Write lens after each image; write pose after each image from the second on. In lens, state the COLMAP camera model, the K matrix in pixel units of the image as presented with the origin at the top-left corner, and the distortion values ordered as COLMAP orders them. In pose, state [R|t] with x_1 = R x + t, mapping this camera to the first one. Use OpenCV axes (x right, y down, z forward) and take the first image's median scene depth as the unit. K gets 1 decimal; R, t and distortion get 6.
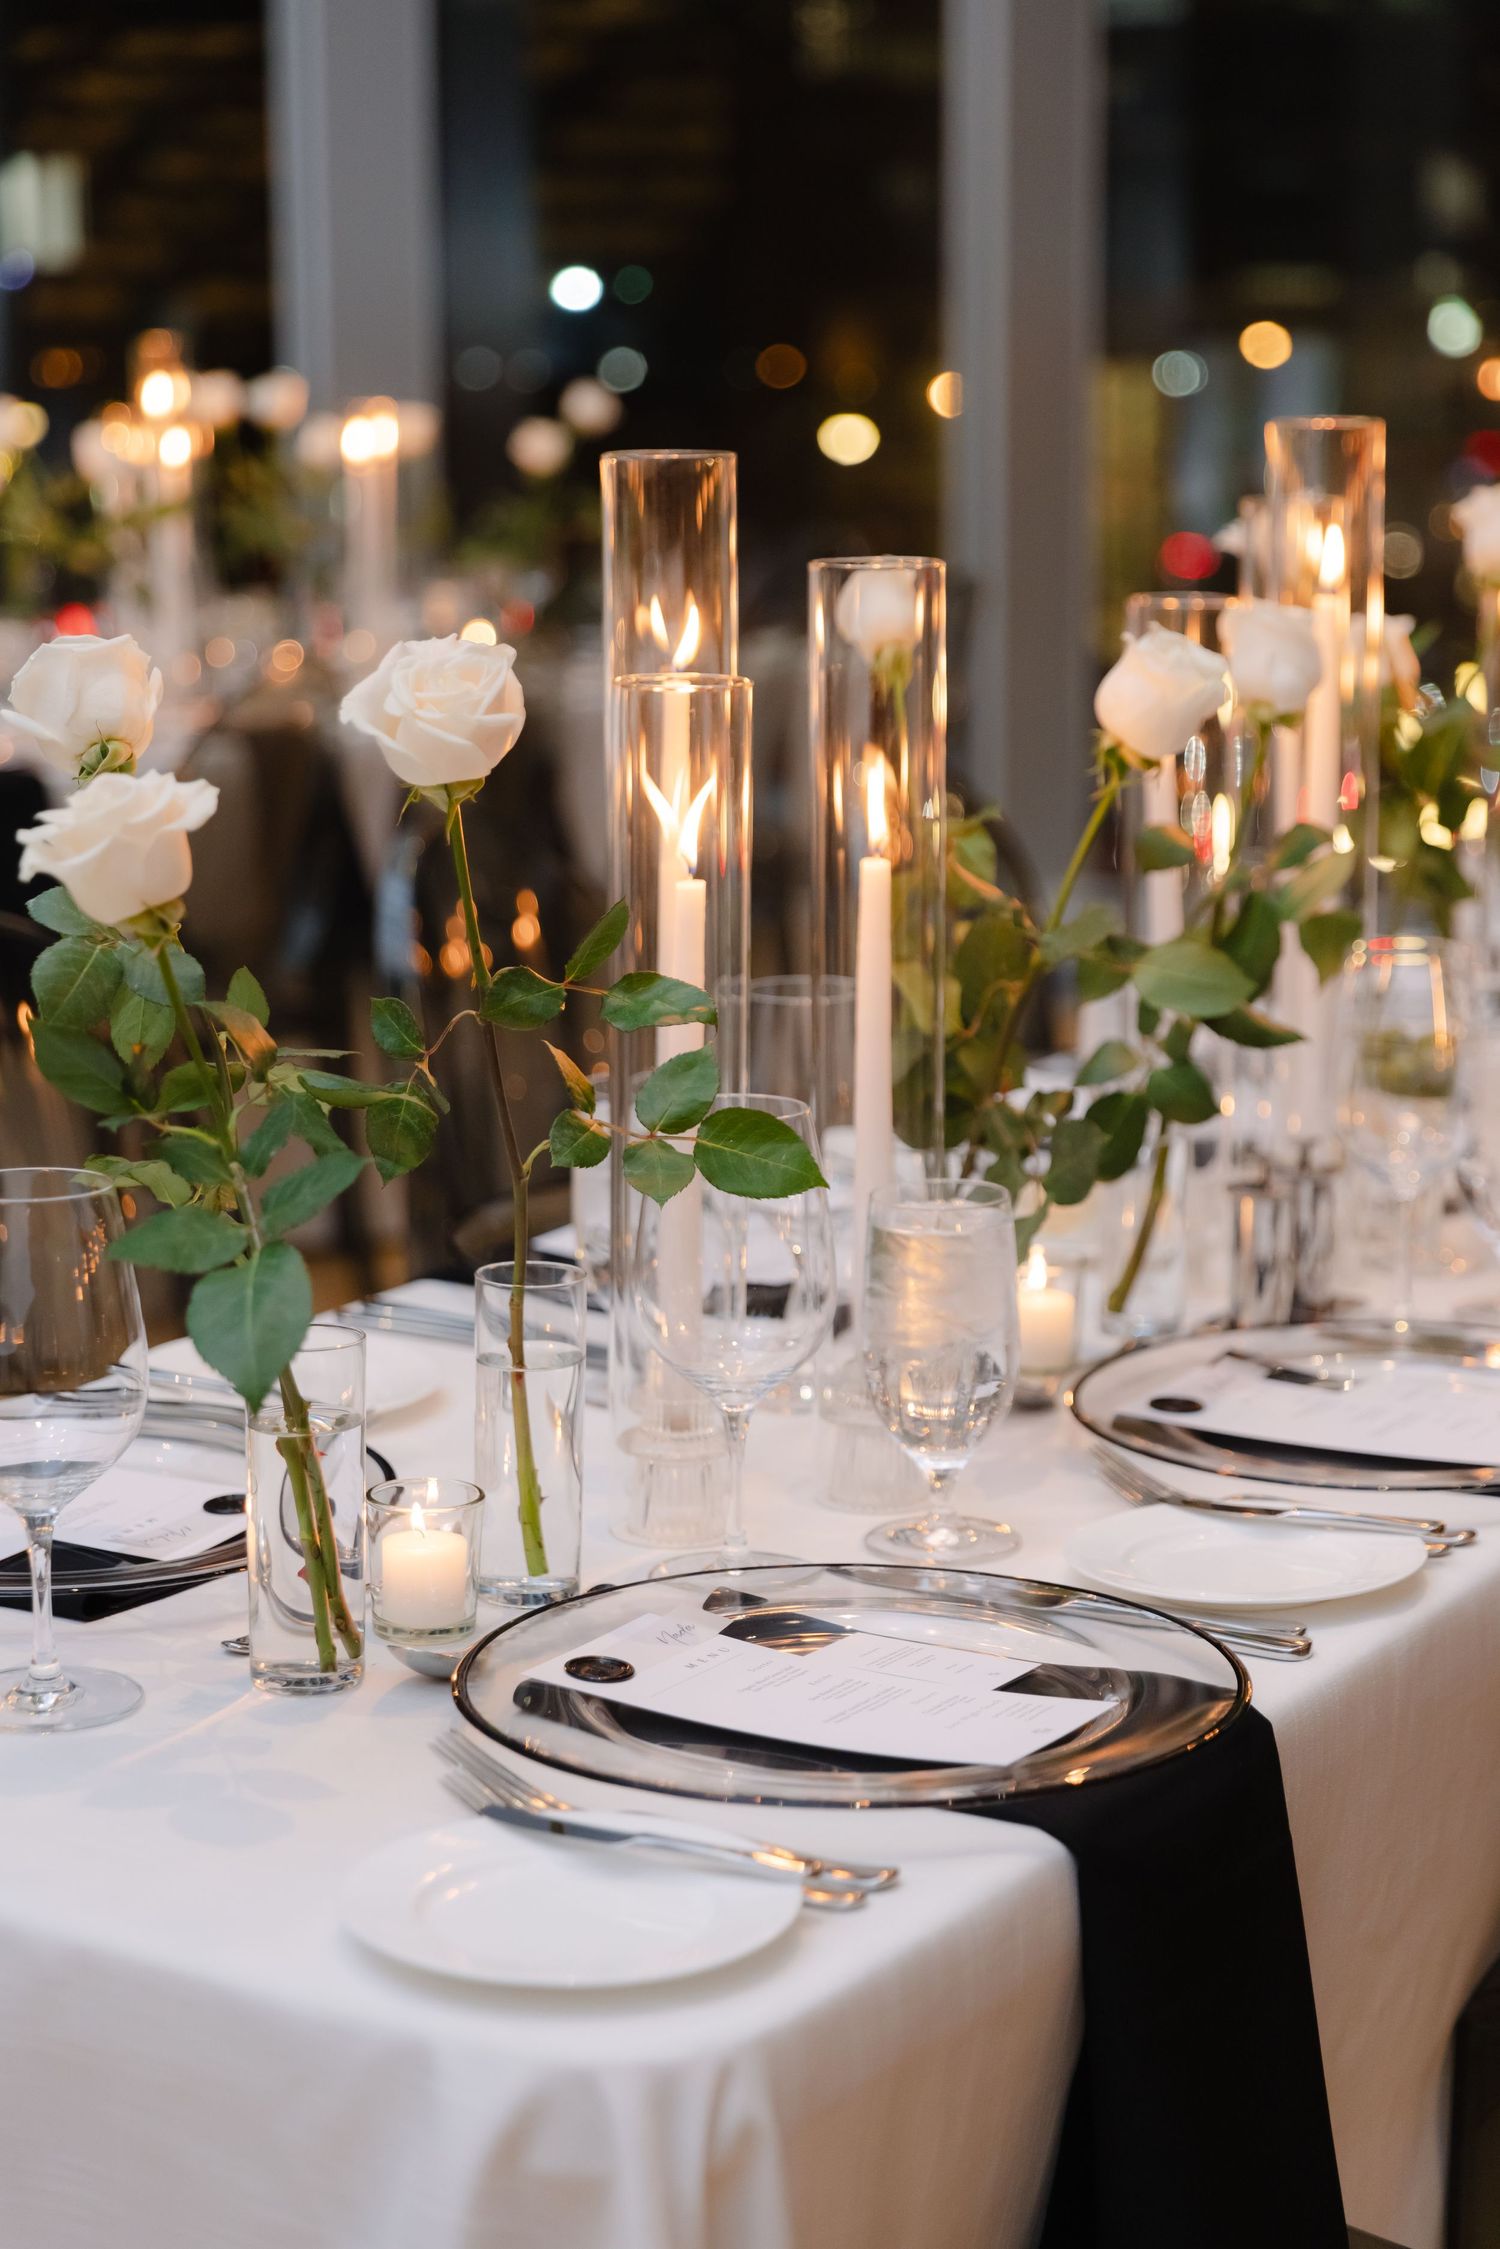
lens RADIAL K [[4346.9, 0, 738.6], [0, 4346.9, 1117.6], [0, 0, 1]] dist [0.019524, 0.000000]
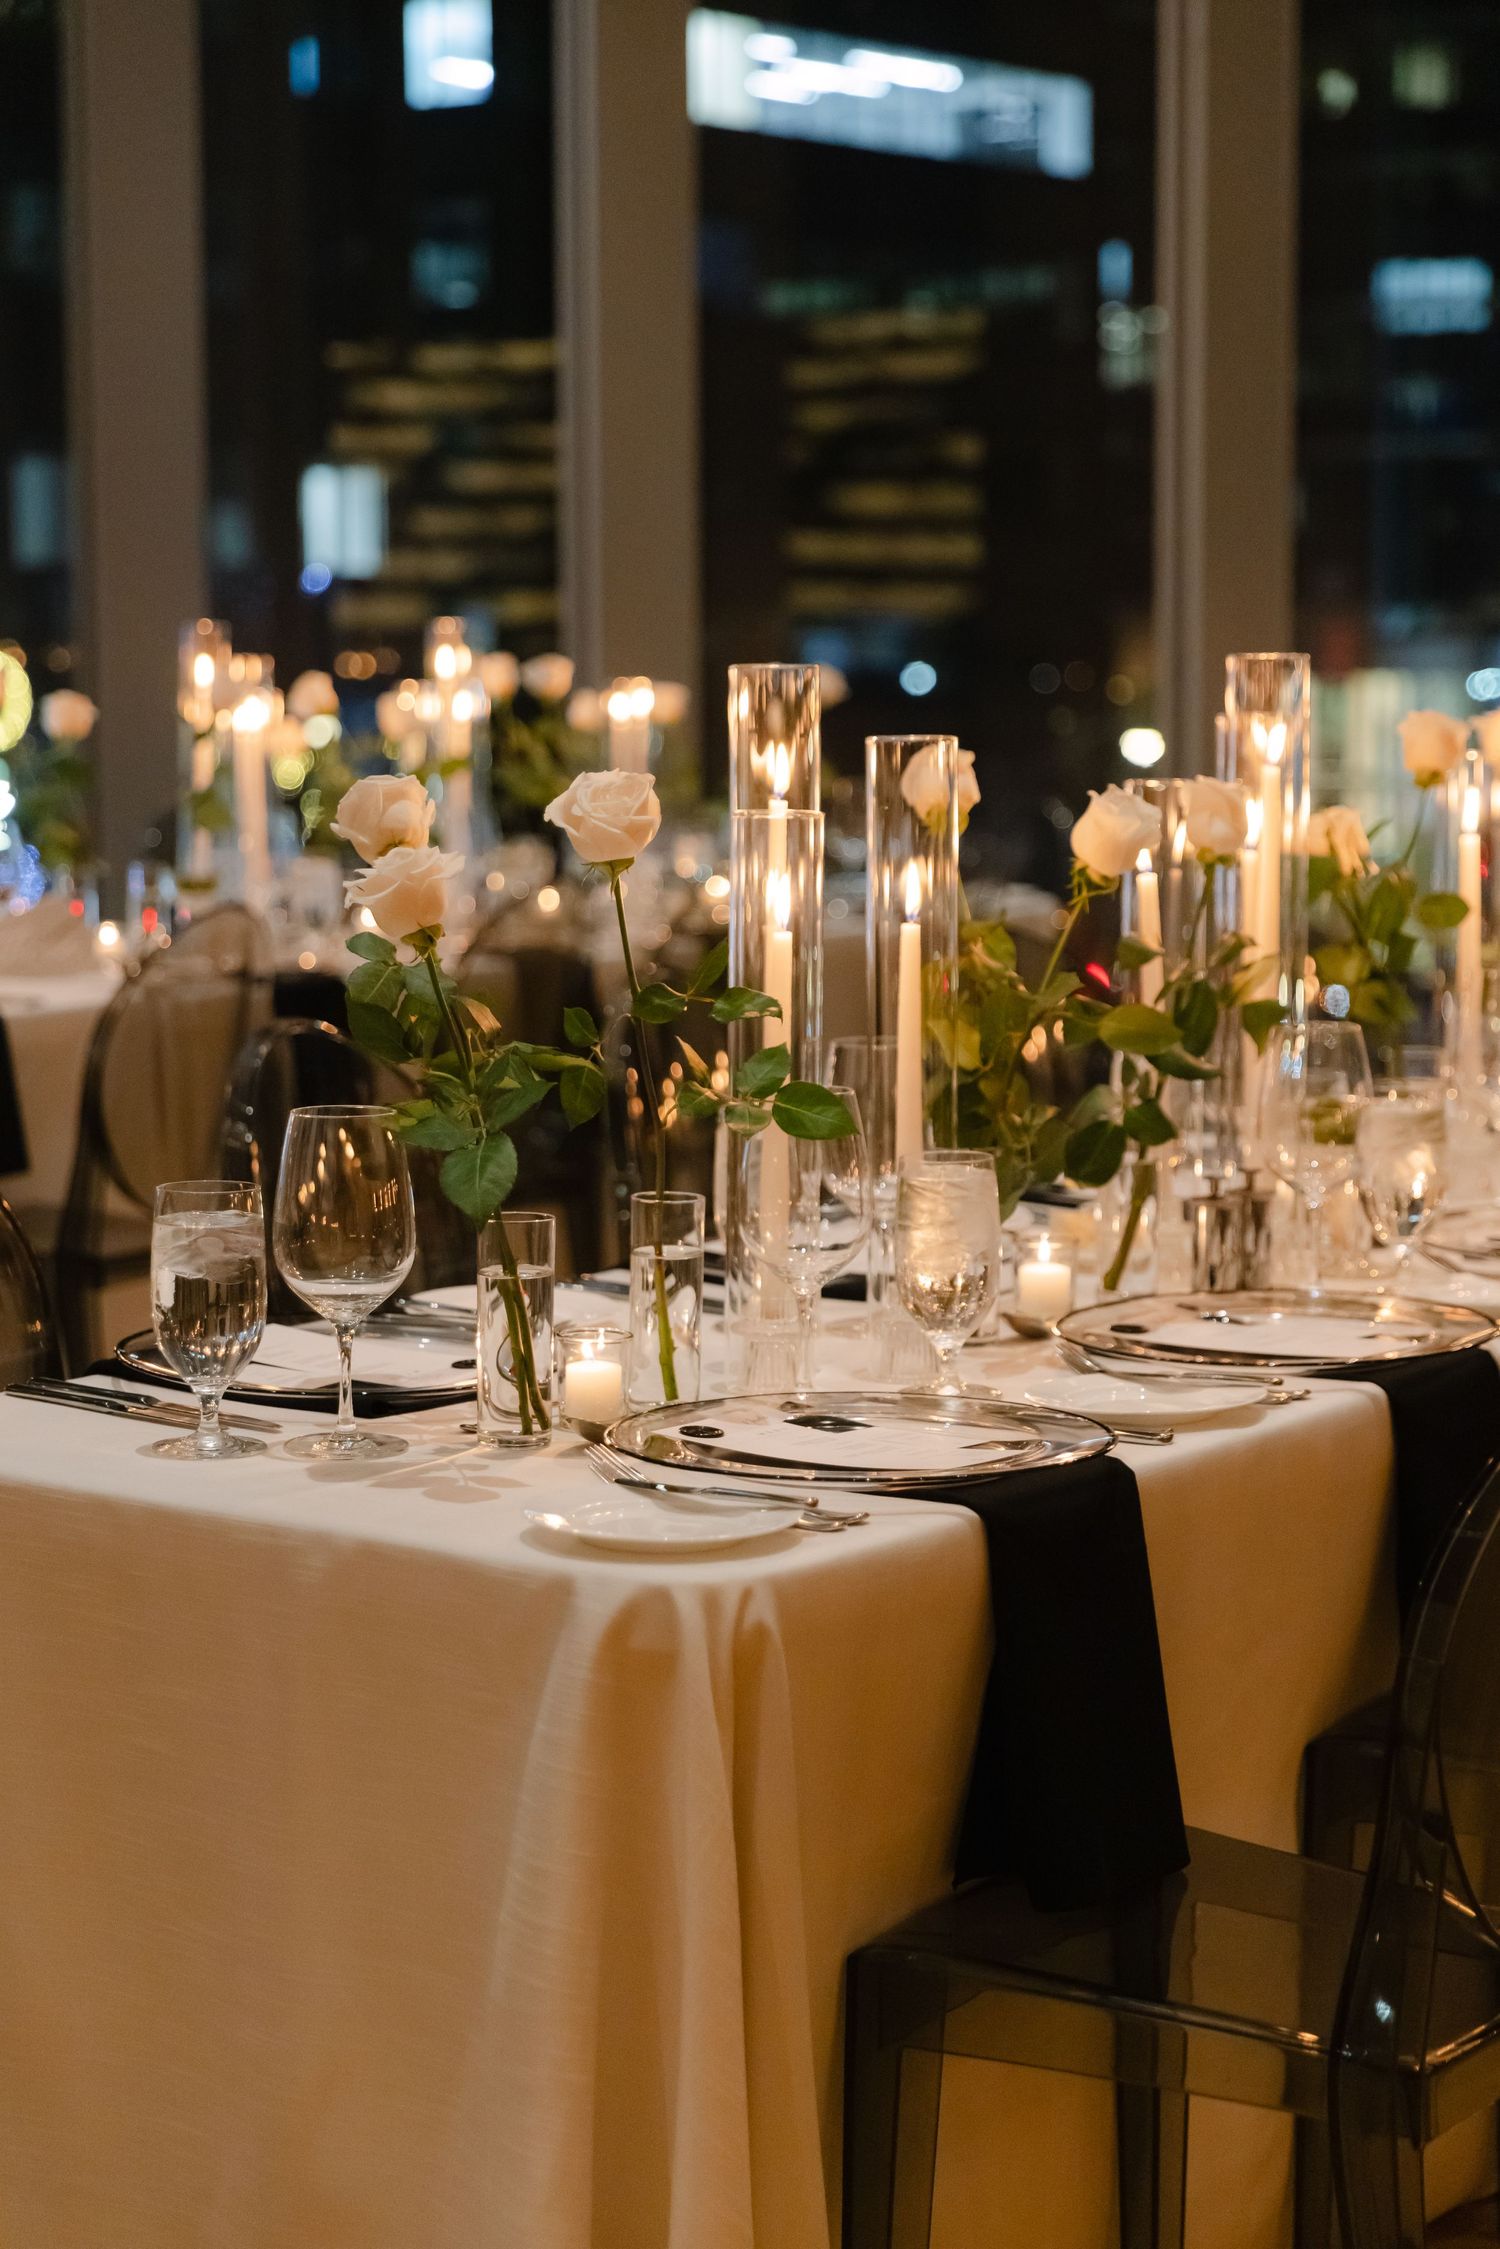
lens RADIAL K [[4269.8, 0, 755.8], [0, 4269.8, 1128.8], [0, 0, 1]] dist [0.019654, 0.000000]
pose [[0.998168, 0.011890, -0.059324, 0.070928], [-0.015544, 0.997986, -0.061508, 0.103623], [0.058474, 0.062317, 0.996342, -0.485316]]
